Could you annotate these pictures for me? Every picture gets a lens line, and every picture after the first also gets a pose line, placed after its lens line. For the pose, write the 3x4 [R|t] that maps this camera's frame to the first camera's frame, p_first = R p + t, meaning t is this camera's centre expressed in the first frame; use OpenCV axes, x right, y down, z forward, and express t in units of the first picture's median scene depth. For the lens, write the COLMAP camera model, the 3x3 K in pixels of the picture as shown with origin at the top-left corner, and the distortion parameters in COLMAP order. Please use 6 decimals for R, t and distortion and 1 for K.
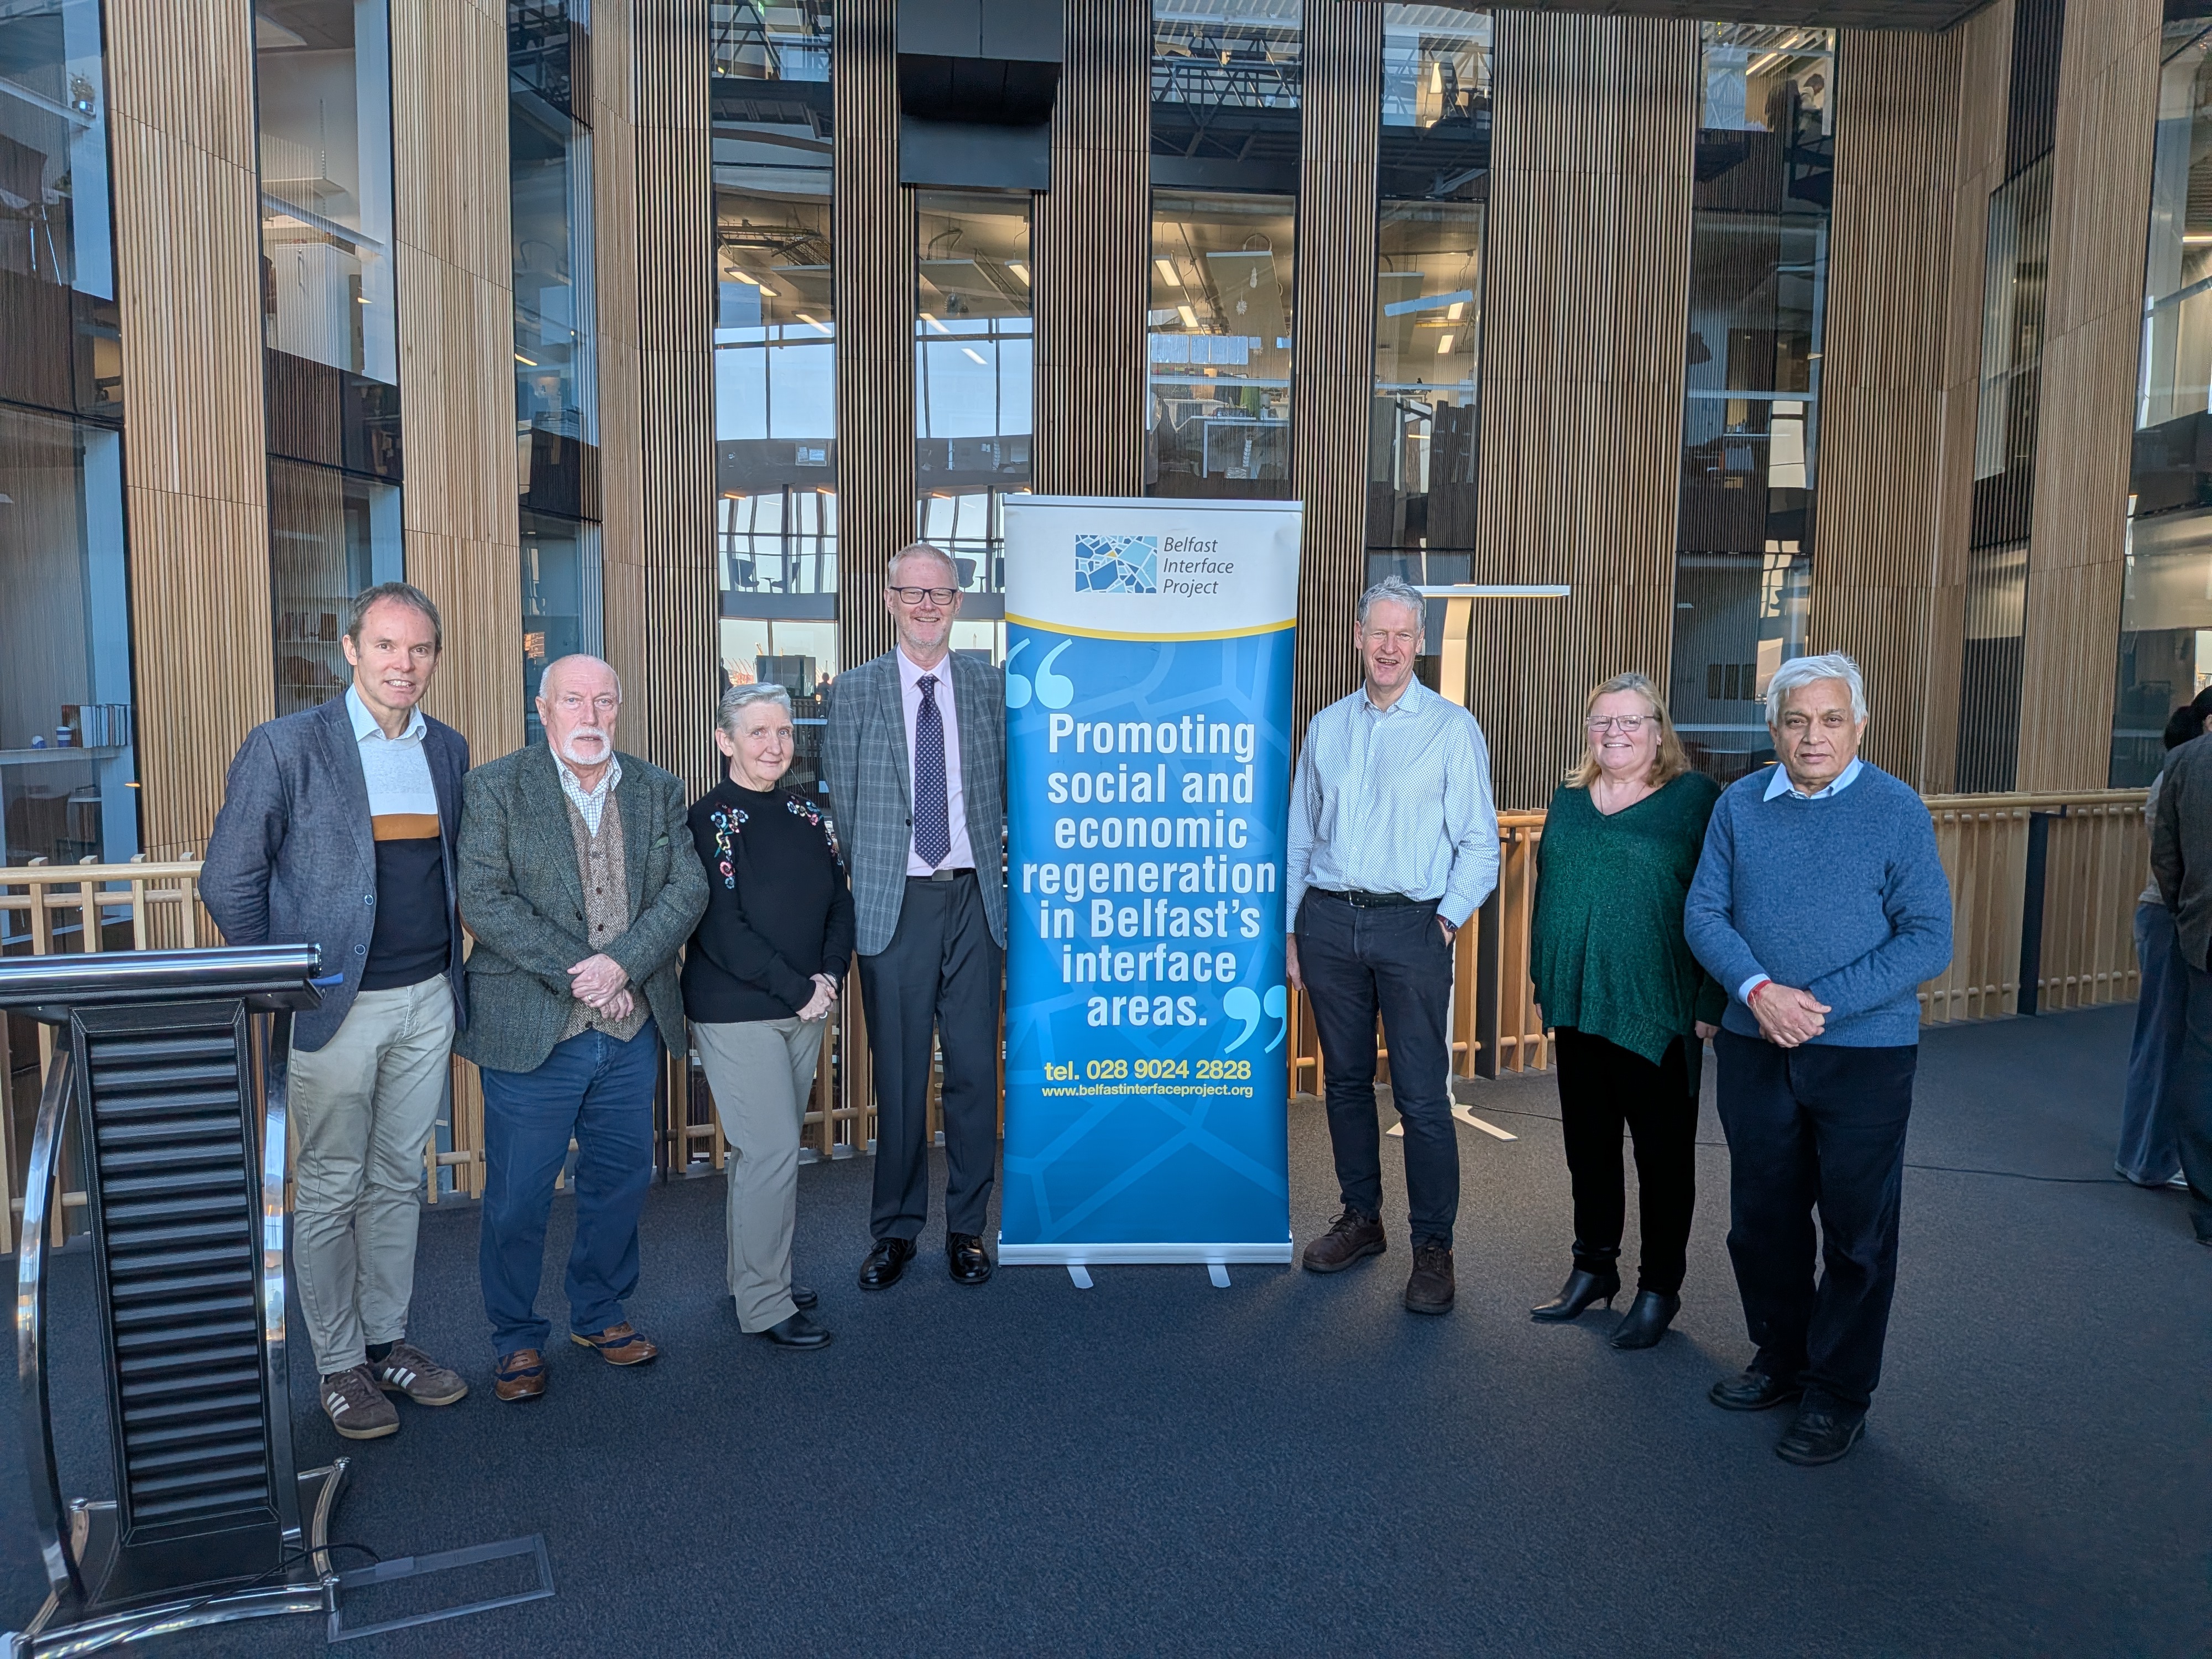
lens RADIAL K [[1517.8, 0, 1140.4], [0, 1517.8, 816.1], [0, 0, 1]] dist [0.201090, 0.001001]
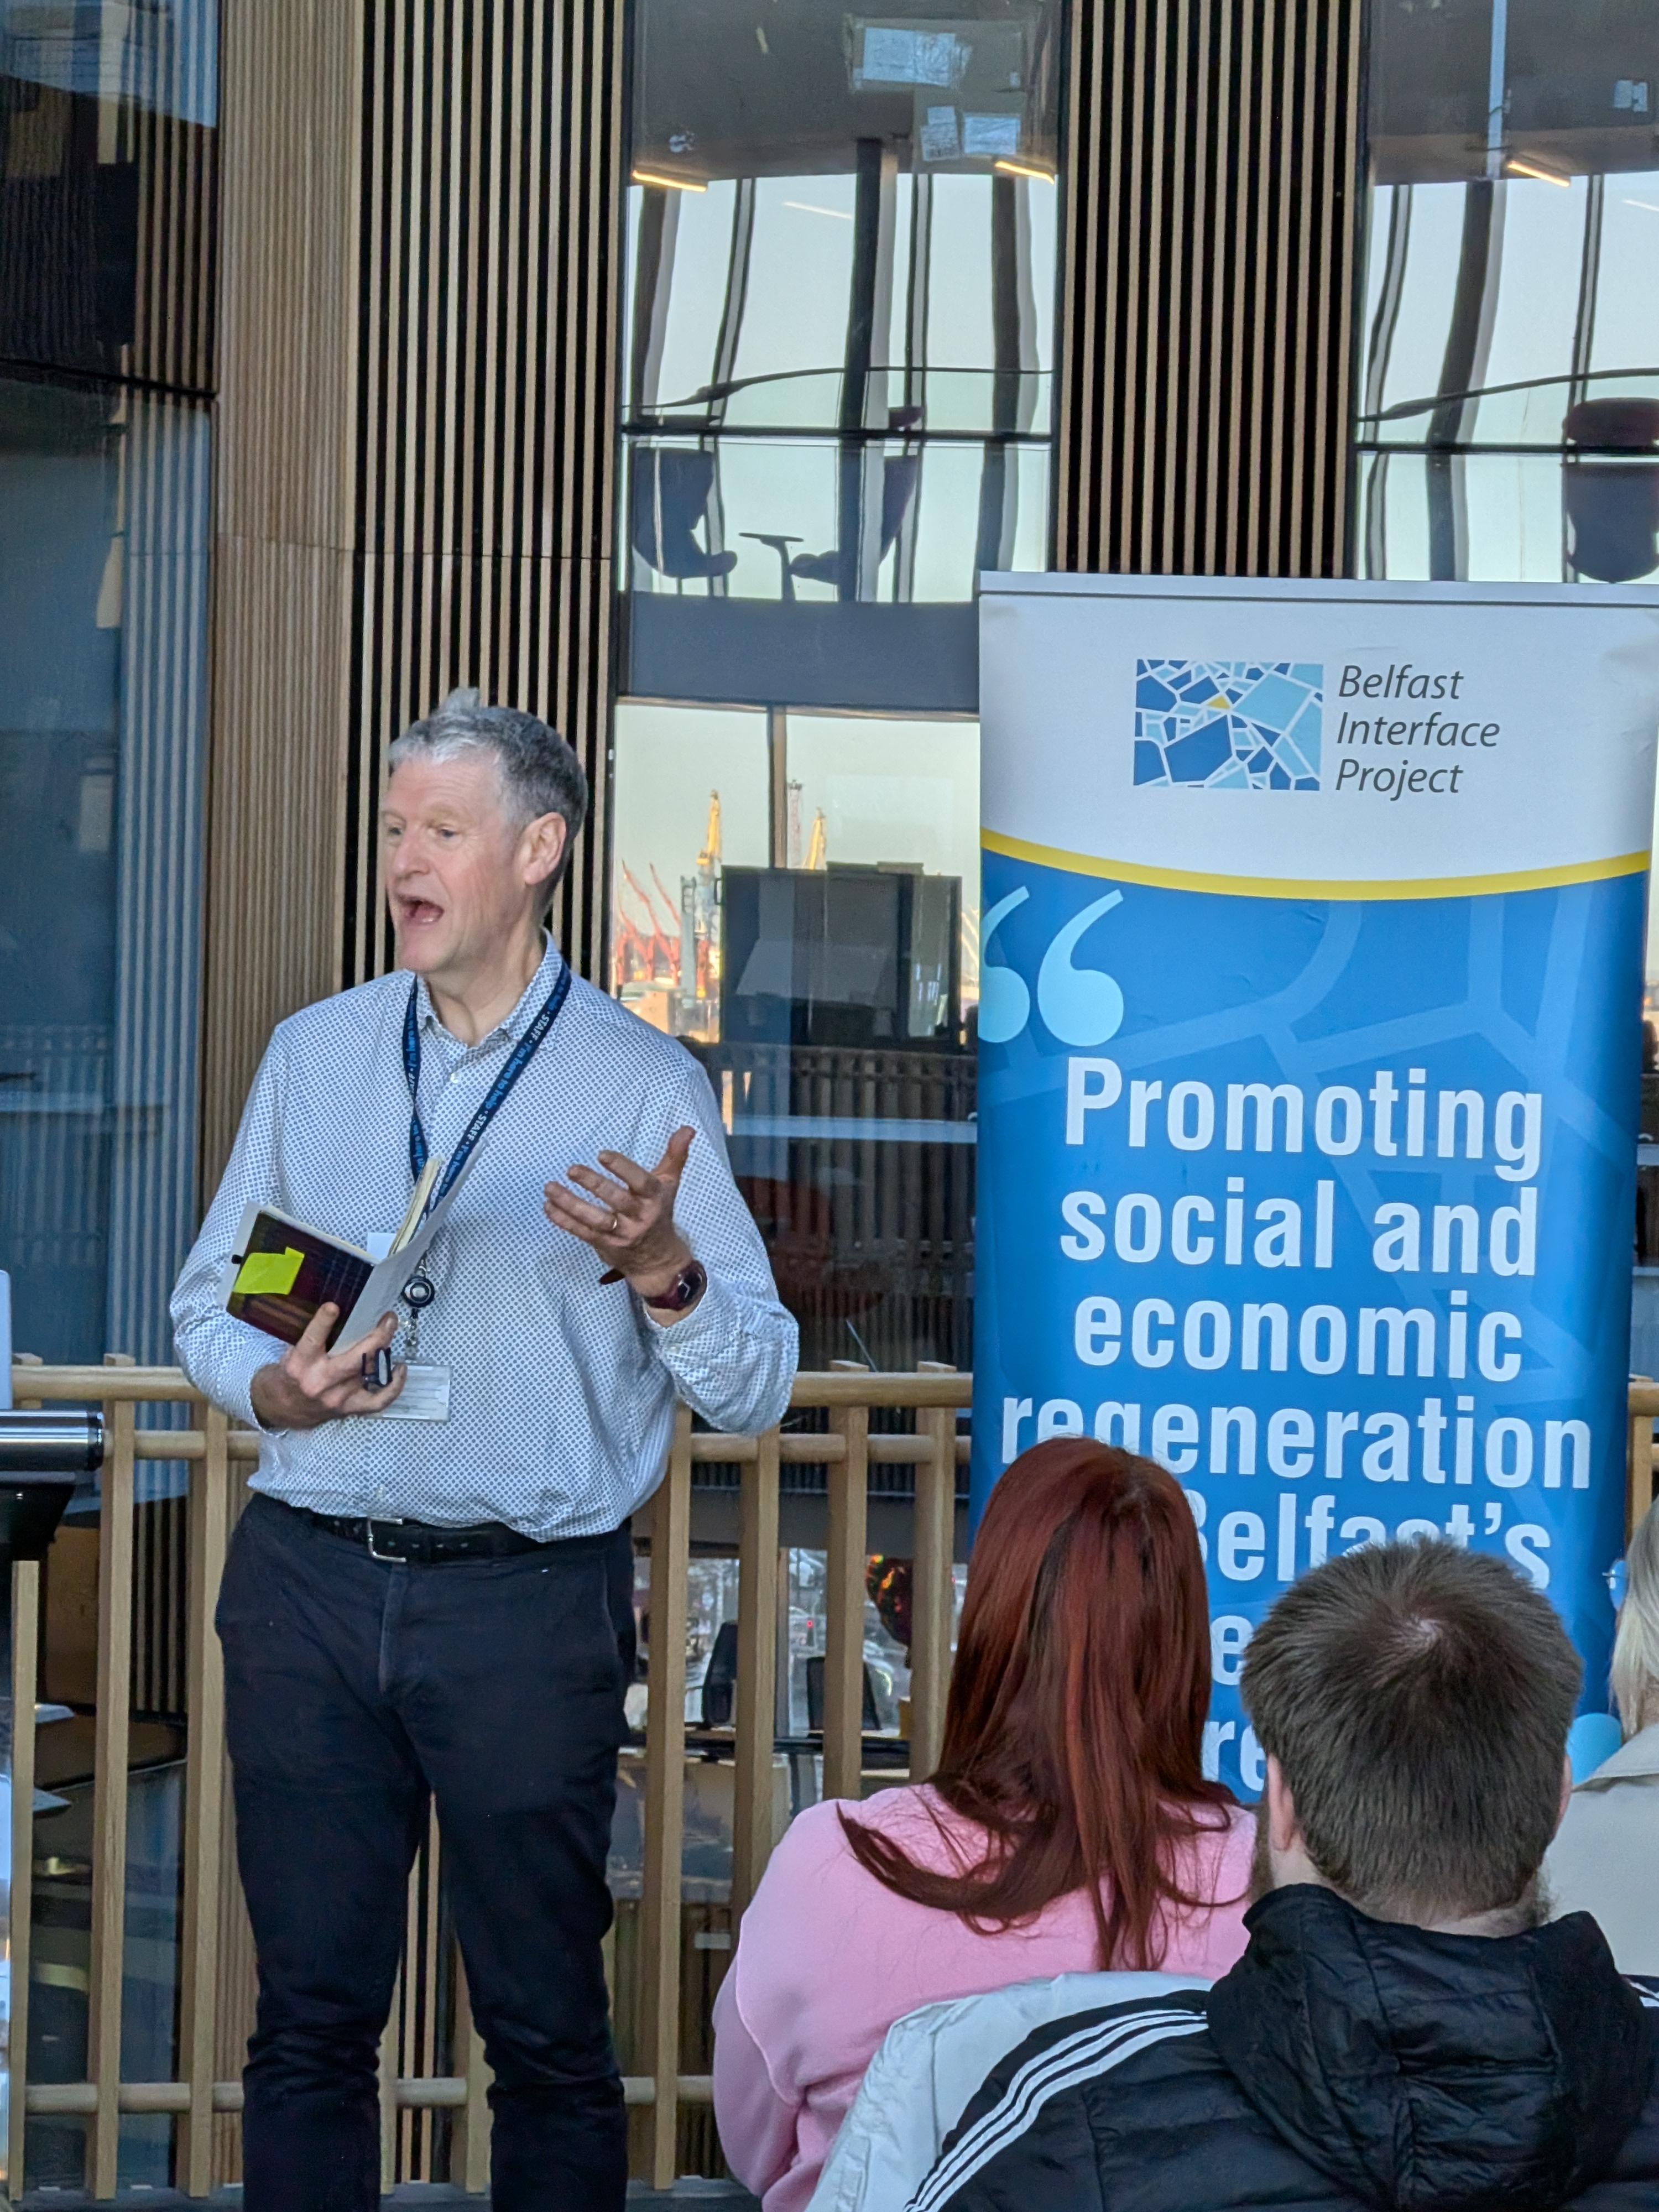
lens RADIAL K [[7026.6, 0, 829.5], [0, 7026.6, 1106.0], [0, 0, 1]] dist [-0.008928, 1.977871]
pose [[0.974065, 0.024058, -0.224985, 0.324725], [-0.040081, 0.996953, -0.066925, 0.083957], [0.222690, 0.074206, 0.972061, -0.973848]]
